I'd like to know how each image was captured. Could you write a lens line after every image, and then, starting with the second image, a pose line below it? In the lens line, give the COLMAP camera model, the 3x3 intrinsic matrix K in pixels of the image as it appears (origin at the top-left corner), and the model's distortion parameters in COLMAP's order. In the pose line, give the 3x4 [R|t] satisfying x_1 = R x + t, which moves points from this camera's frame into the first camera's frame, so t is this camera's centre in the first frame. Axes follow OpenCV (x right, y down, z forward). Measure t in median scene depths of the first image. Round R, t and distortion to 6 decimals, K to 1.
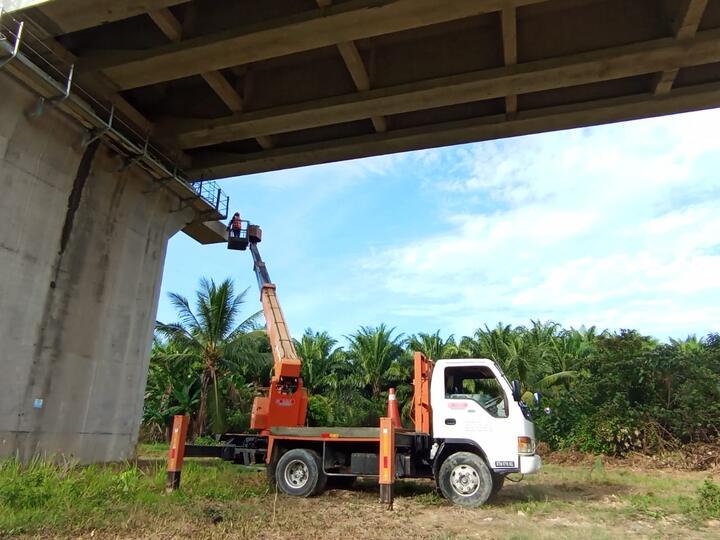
lens RADIAL K [[506.5, 0, 360.0], [0, 506.5, 270.0], [0, 0, 1]] dist [-0.073326, 0.096068]
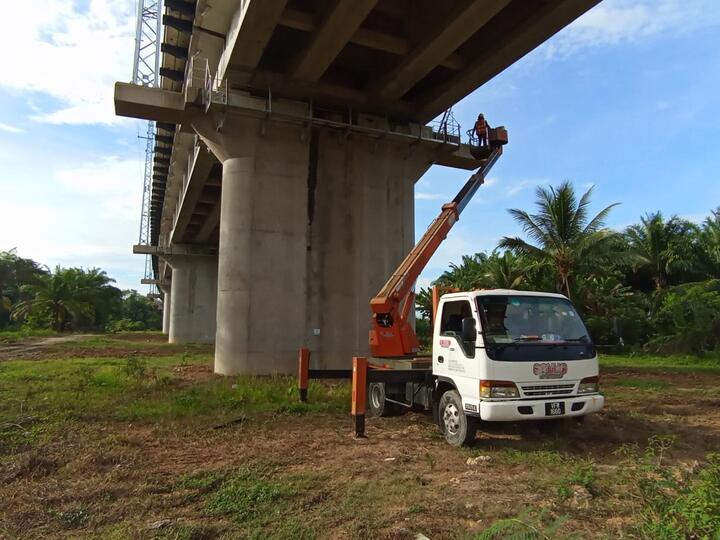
lens RADIAL K [[506.5, 0, 360.0], [0, 506.5, 270.0], [0, 0, 1]] dist [-0.073326, 0.096068]
pose [[0.644354, -0.106107, -0.757331, 0.507897], [0.252536, 0.964295, 0.079758, 0.011464], [0.721827, -0.242646, 0.648143, 0.182206]]
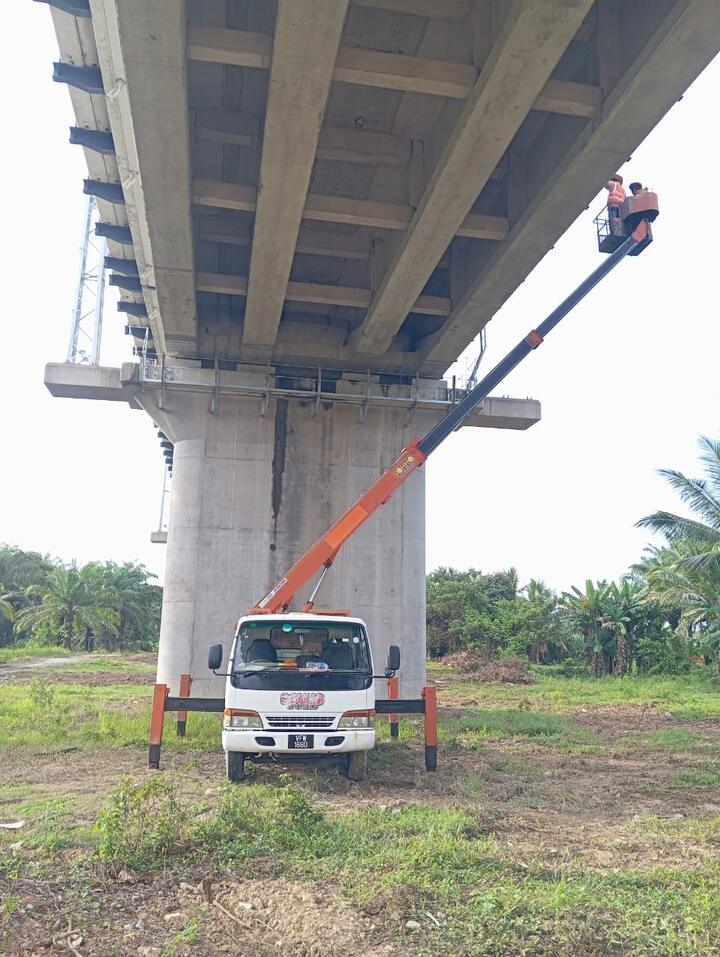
lens RADIAL K [[765.4, 0, 360.0], [0, 765.4, 478.5], [0, 0, 1]] dist [0.009316, 0.005816]
pose [[0.465613, -0.201661, -0.861706, 0.932957], [0.277685, 0.957810, -0.074107, 0.061184], [0.840295, -0.204777, 0.501967, 0.338735]]
